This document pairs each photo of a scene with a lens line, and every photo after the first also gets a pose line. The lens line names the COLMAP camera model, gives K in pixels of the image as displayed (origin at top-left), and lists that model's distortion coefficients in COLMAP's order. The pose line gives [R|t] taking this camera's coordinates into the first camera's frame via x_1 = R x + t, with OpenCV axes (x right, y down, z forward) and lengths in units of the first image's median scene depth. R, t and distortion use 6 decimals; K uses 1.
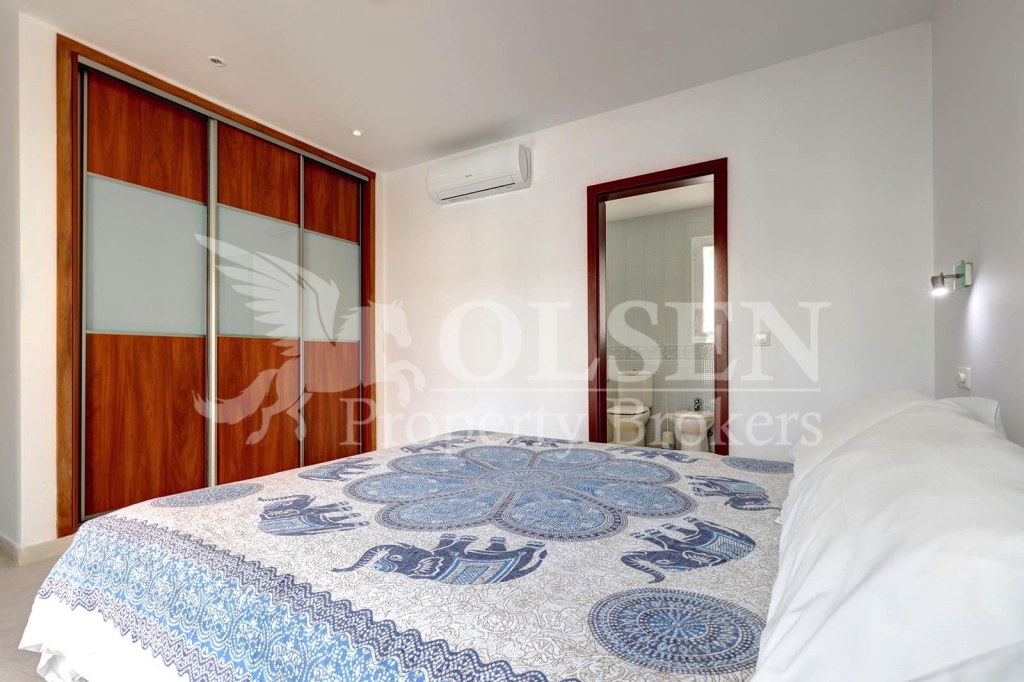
lens RADIAL K [[475.9, 0, 525.7], [0, 475.9, 357.0], [0, 0, 1]] dist [0.008626, 0.001056]
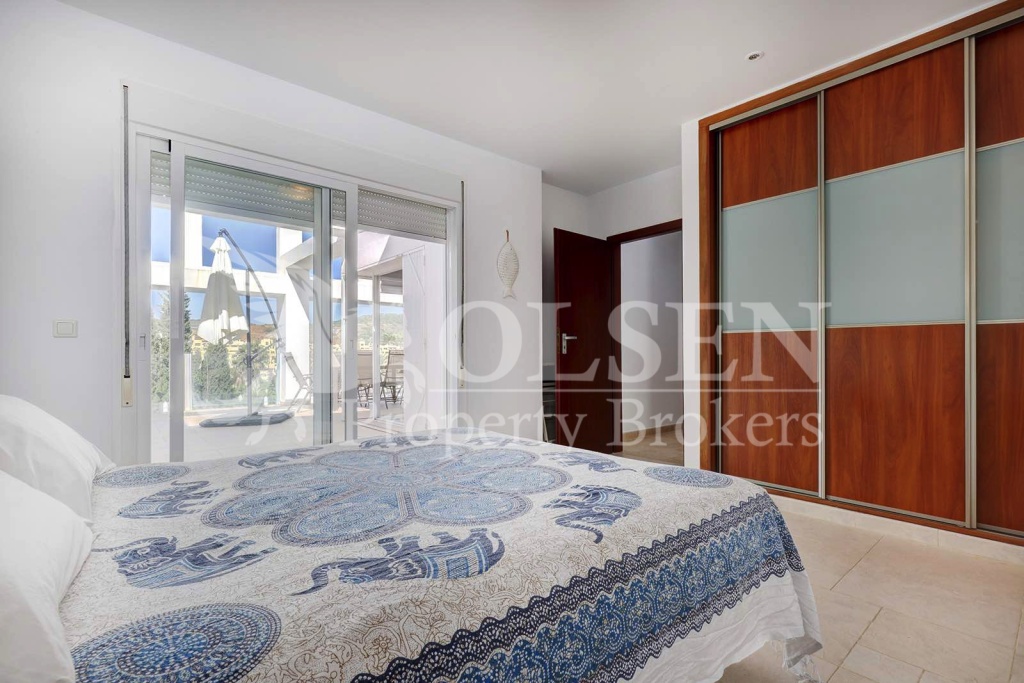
lens RADIAL K [[475.9, 0, 513.2], [0, 475.9, 345.4], [0, 0, 1]] dist [0.008626, 0.001056]
pose [[-0.340691, -0.004642, -0.940164, 0.442566], [0.006197, 0.999955, -0.007183, -0.007350], [0.940155, -0.008274, -0.340647, 0.812294]]
